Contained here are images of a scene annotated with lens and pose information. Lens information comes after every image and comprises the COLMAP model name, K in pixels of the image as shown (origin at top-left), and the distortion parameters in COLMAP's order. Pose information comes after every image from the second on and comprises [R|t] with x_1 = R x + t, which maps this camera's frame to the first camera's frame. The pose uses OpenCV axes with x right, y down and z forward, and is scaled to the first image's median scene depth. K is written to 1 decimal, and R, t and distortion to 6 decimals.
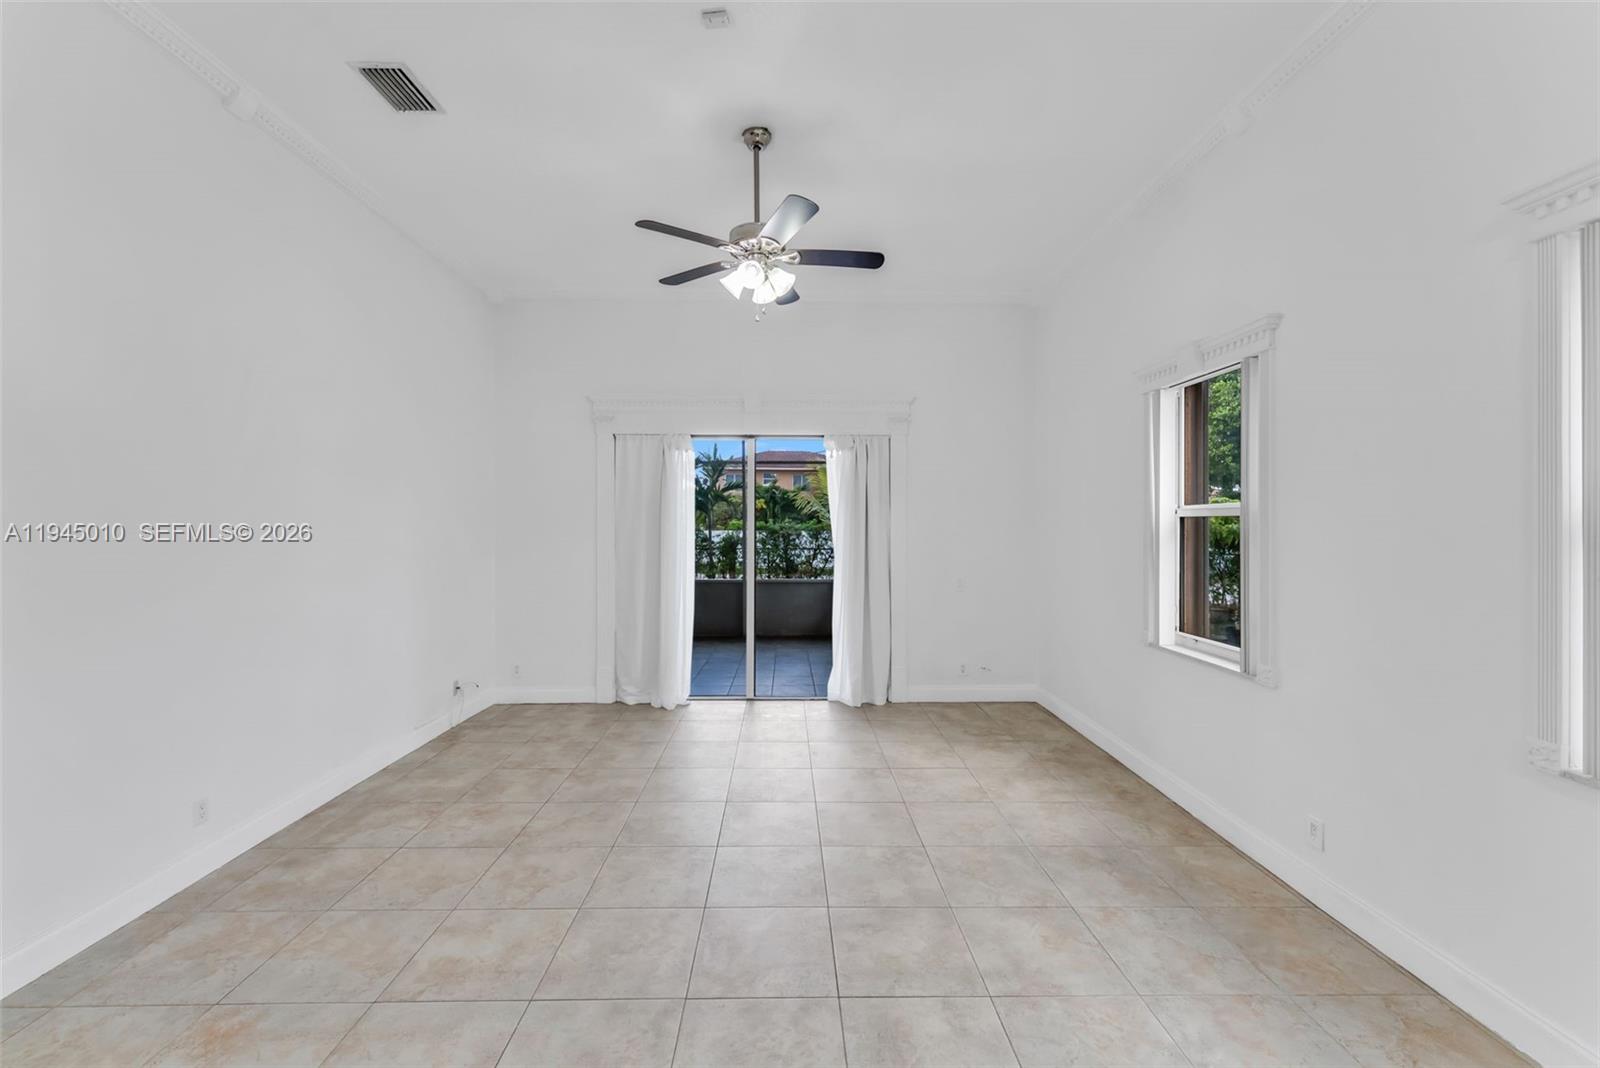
lens RADIAL K [[648.1, 0, 800.4], [0, 648.1, 518.2], [0, 0, 1]] dist [-0.000742, -0.000306]
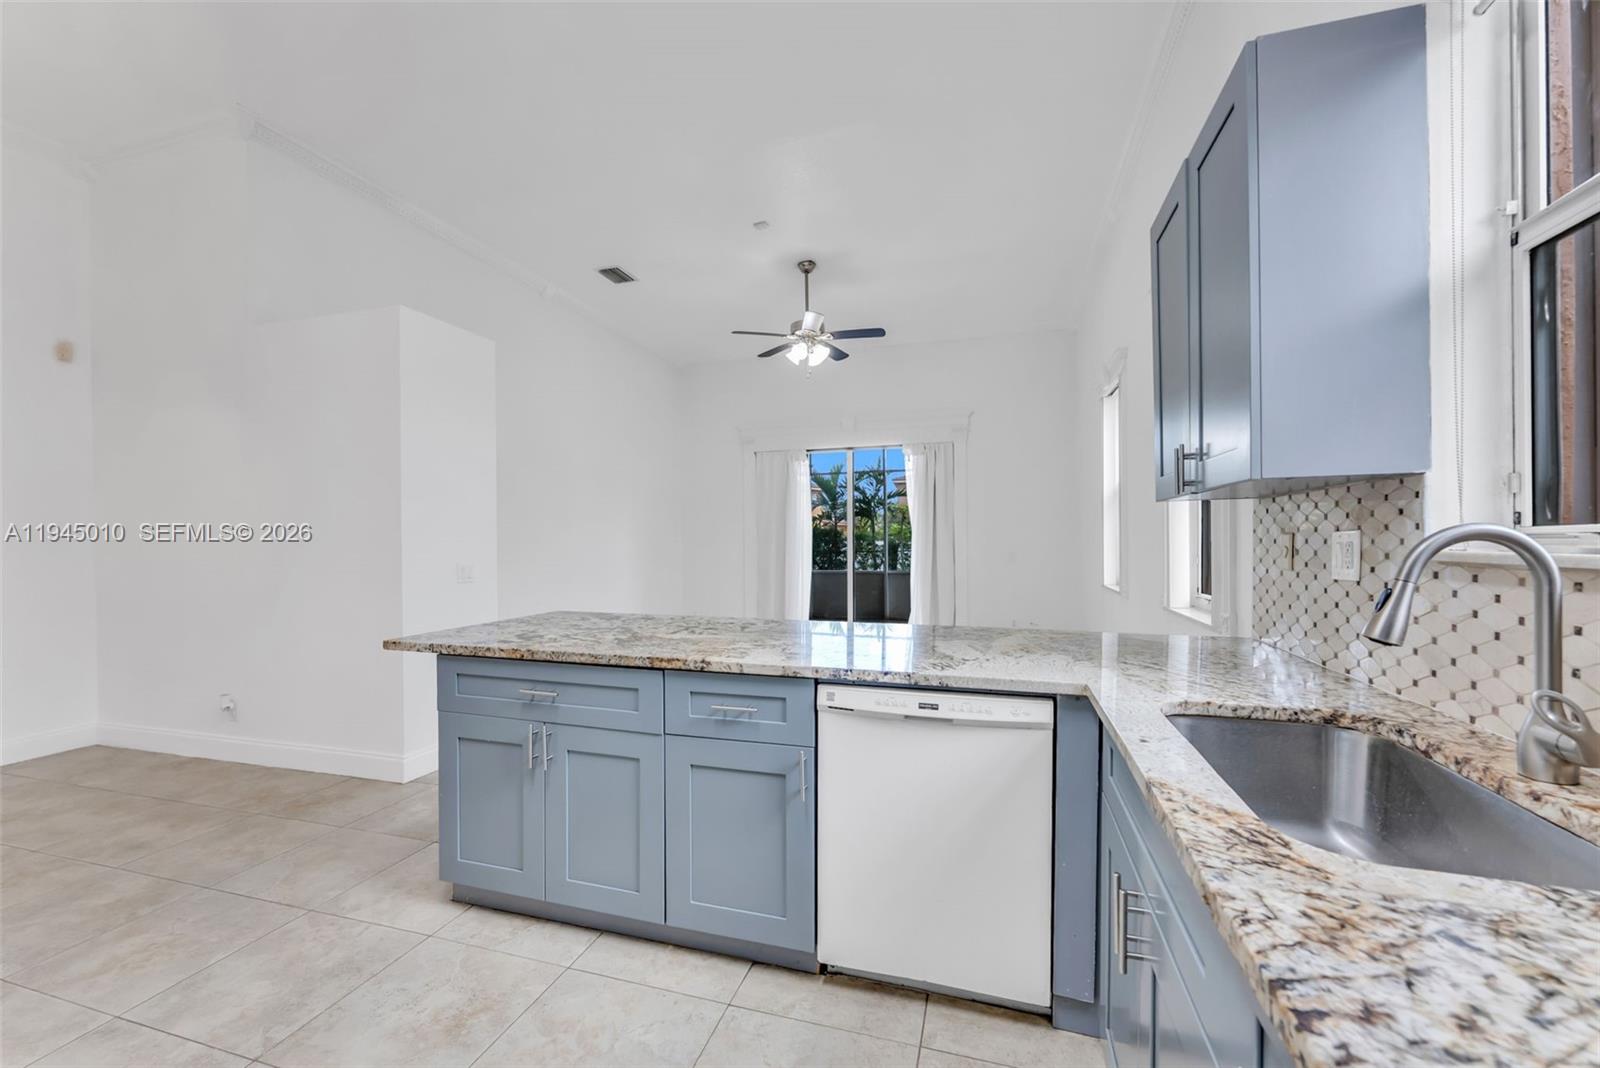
lens RADIAL K [[648.1, 0, 797.6], [0, 648.1, 539.2], [0, 0, 1]] dist [-0.000742, -0.000306]
pose [[0.951574, -0.011063, -0.307221, 0.409361], [0.013444, 0.999894, 0.005633, 0.096979], [0.307126, -0.009491, 0.951622, -0.580658]]
